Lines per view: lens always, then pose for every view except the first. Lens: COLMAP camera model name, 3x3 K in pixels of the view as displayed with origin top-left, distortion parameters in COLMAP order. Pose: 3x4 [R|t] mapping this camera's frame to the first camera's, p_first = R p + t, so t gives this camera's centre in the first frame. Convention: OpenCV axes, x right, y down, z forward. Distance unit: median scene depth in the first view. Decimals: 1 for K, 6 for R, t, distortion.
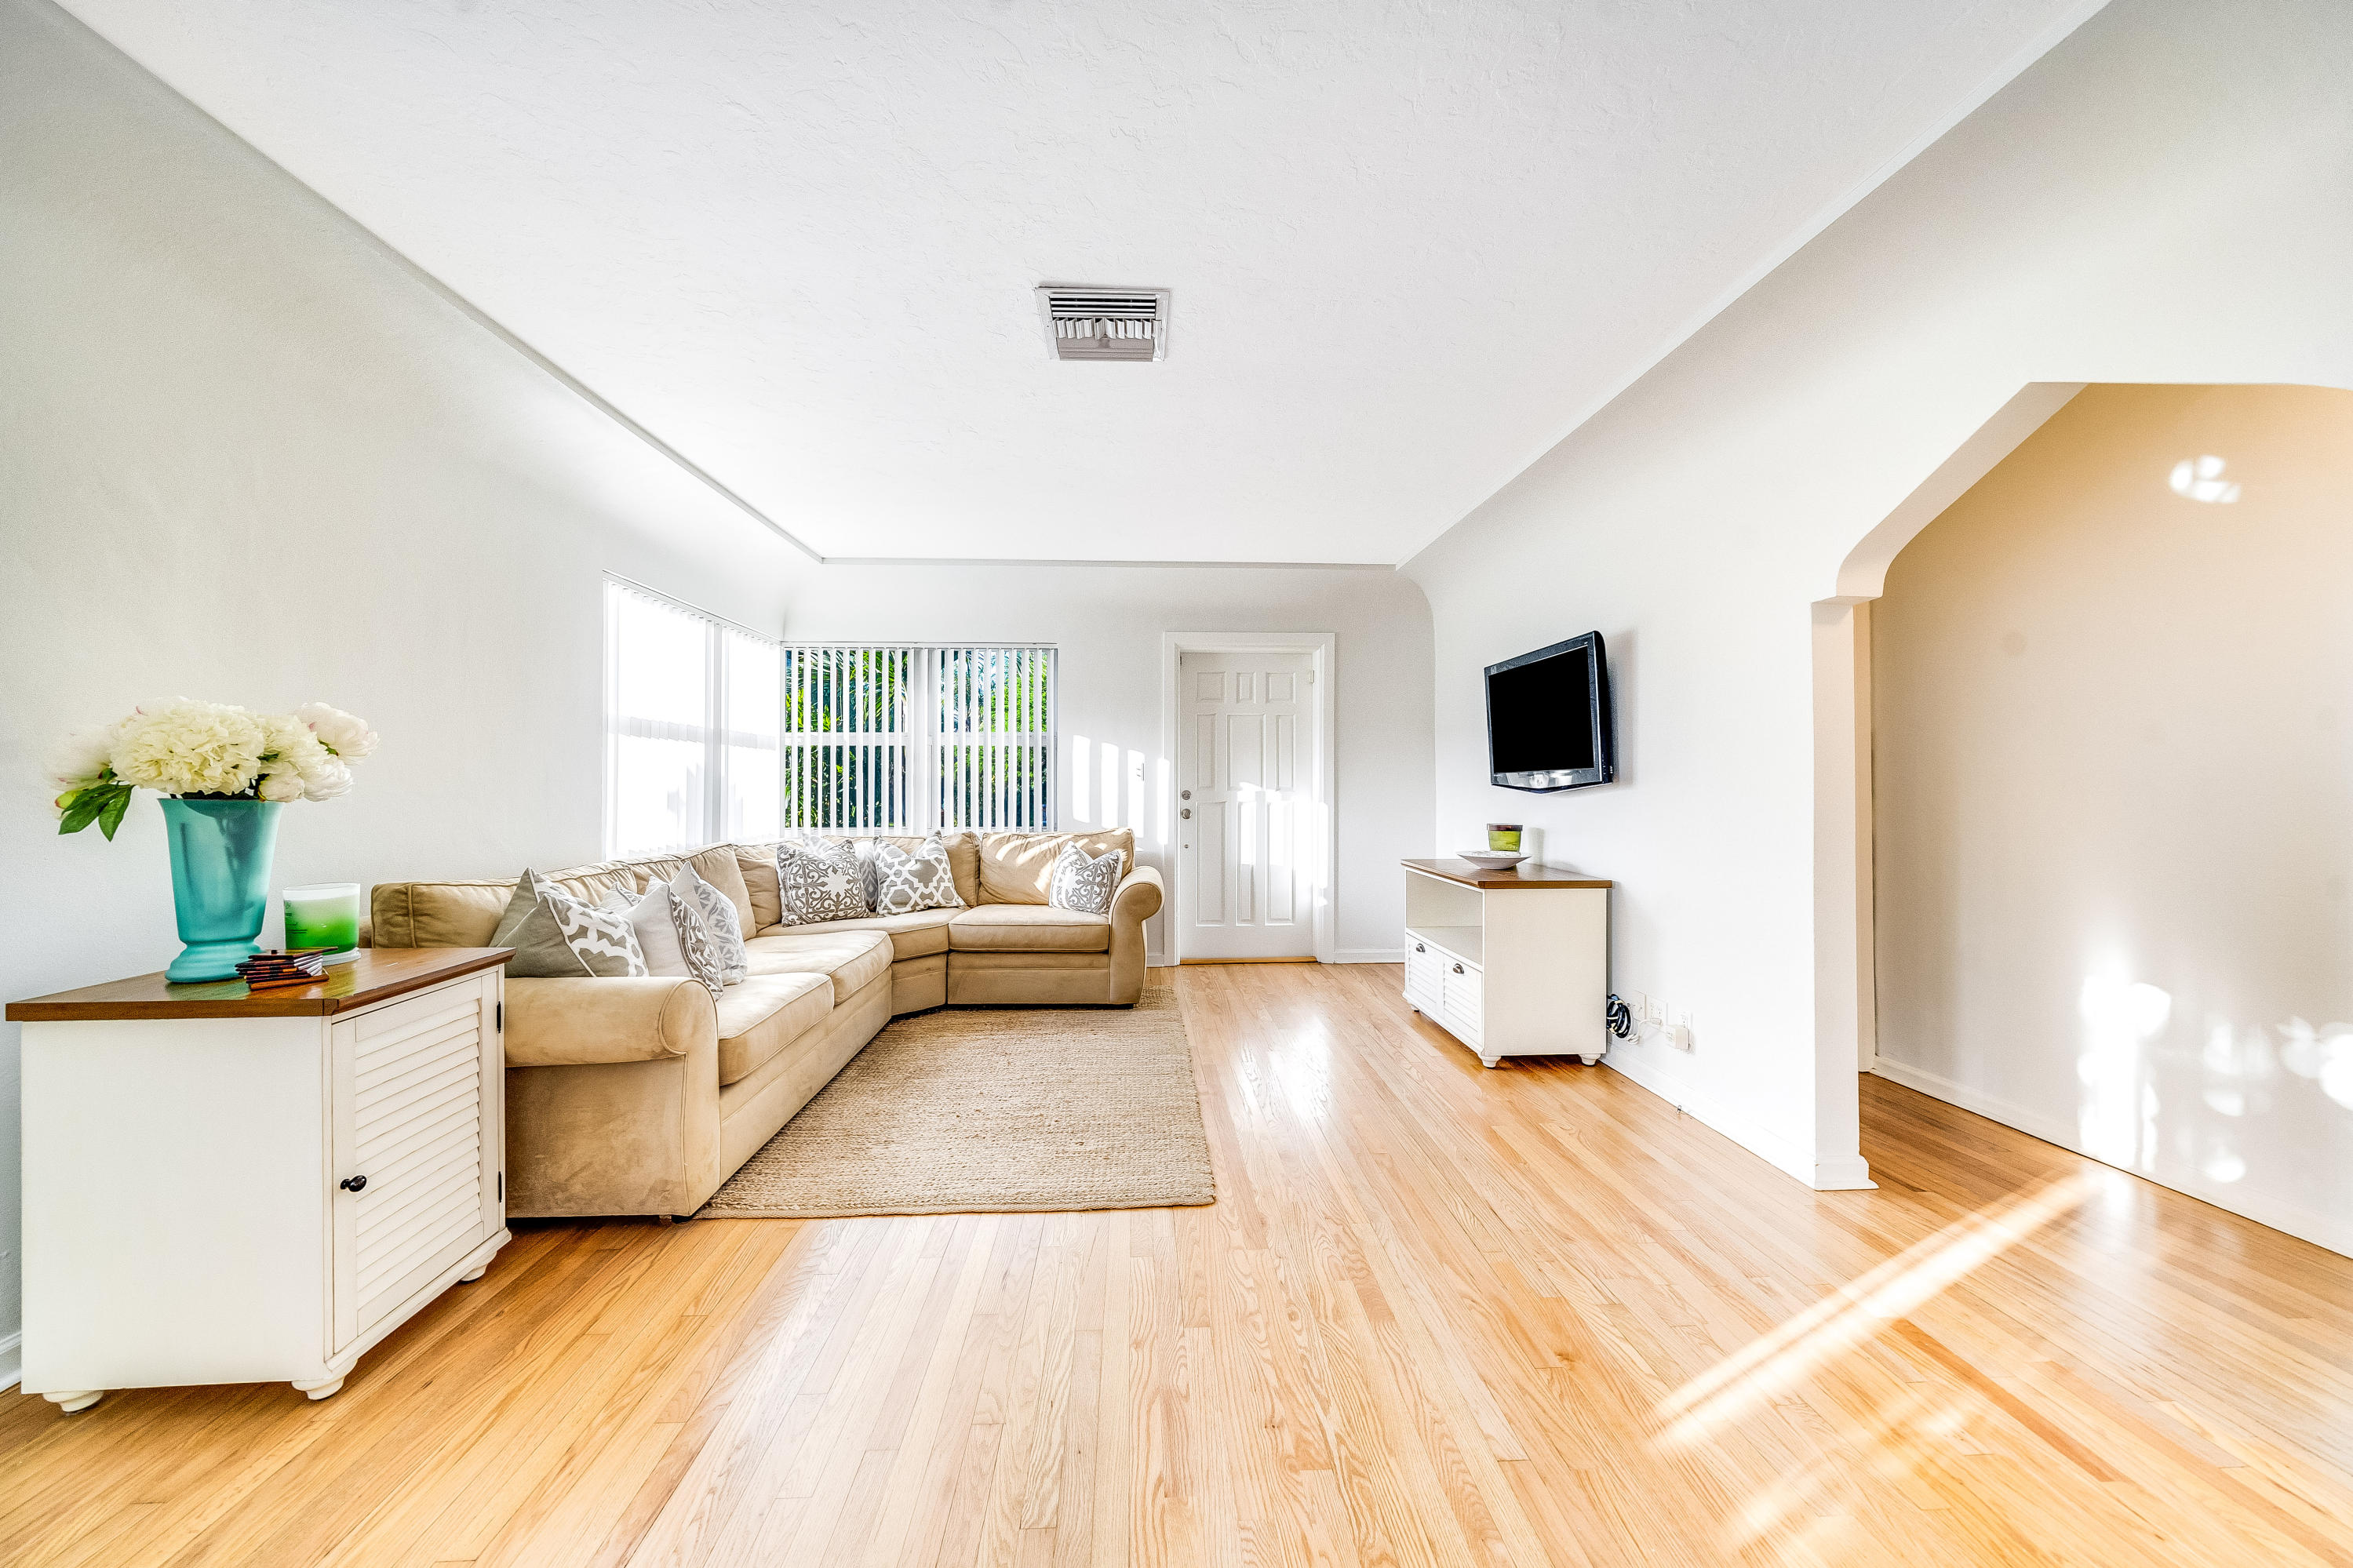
lens RADIAL K [[812.8, 0, 1167.1], [0, 812.8, 789.4], [0, 0, 1]] dist [0.001110, 0.000154]
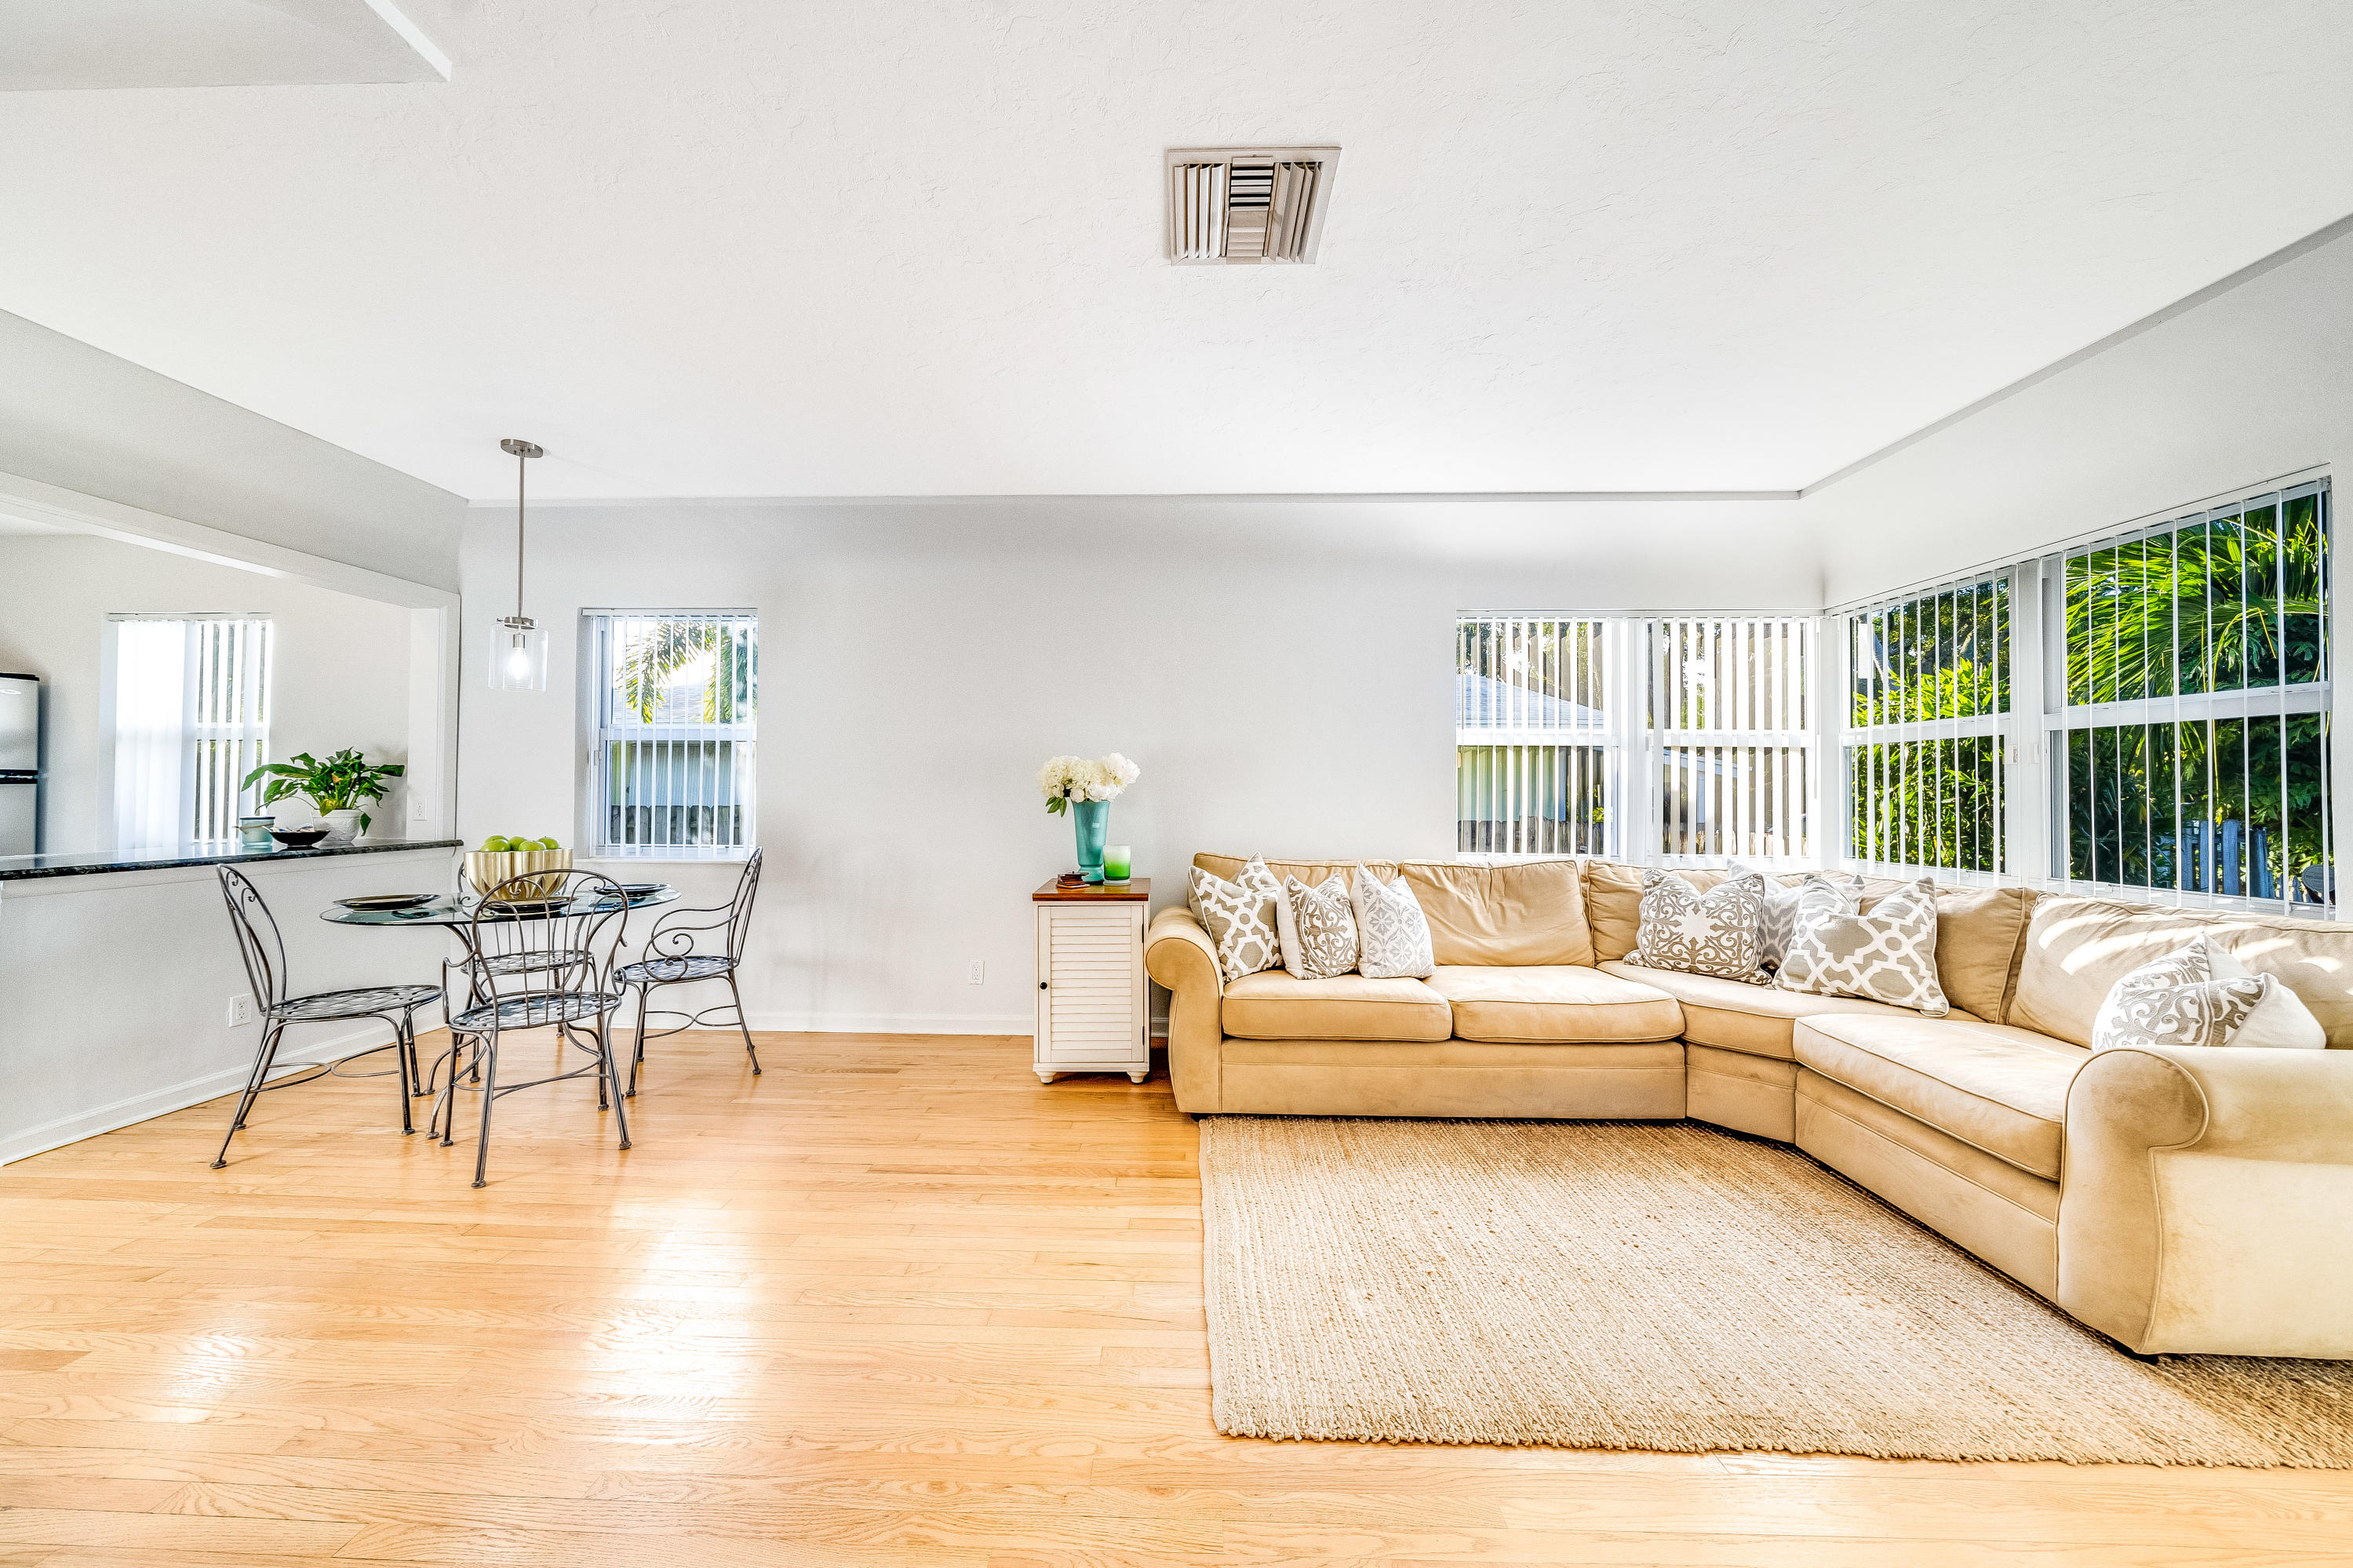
lens RADIAL K [[812.8, 0, 1170.8], [0, 812.8, 774.8], [0, 0, 1]] dist [0.001110, 0.000154]
pose [[-0.082164, -0.026958, -0.996254, 0.412918], [-0.011262, 0.999595, -0.026119, -0.002300], [0.996555, 0.009074, -0.082434, 0.573939]]
